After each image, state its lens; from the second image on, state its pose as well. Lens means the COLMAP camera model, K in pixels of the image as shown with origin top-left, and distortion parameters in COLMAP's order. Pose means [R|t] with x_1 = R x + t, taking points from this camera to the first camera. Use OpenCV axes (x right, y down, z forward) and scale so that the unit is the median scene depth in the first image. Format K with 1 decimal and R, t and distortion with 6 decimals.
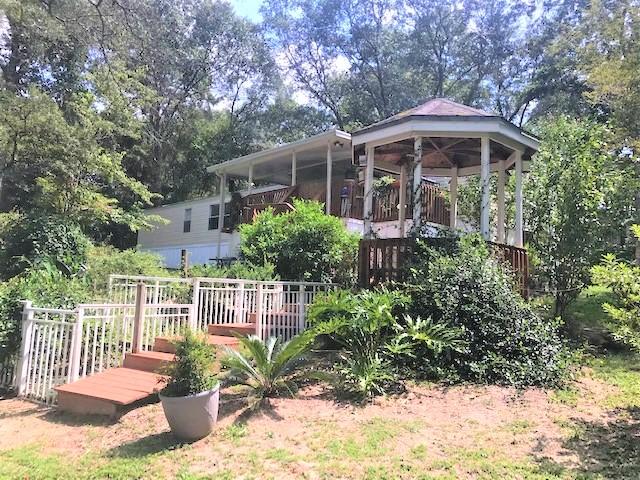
lens RADIAL K [[527.1, 0, 315.9], [0, 527.1, 229.0], [0, 0, 1]] dist [0.005203, -0.001126]
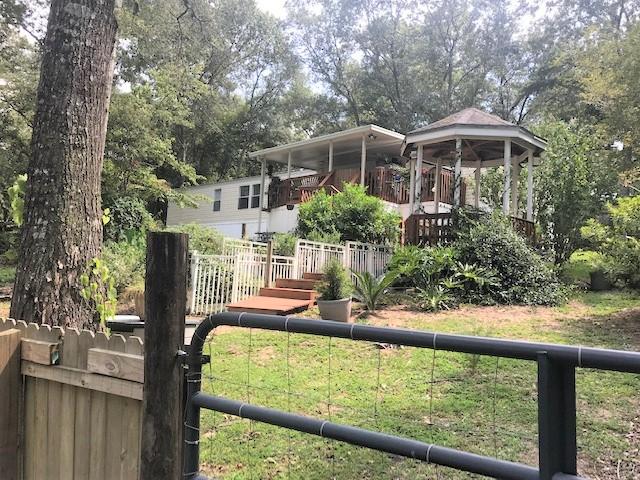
lens RADIAL K [[527.1, 0, 315.9], [0, 527.1, 229.0], [0, 0, 1]] dist [0.005203, -0.001126]
pose [[0.999789, 0.016620, 0.012088, -0.086204], [-0.016996, 0.999353, 0.031698, 0.009605], [-0.011553, -0.031896, 0.999424, -0.168209]]
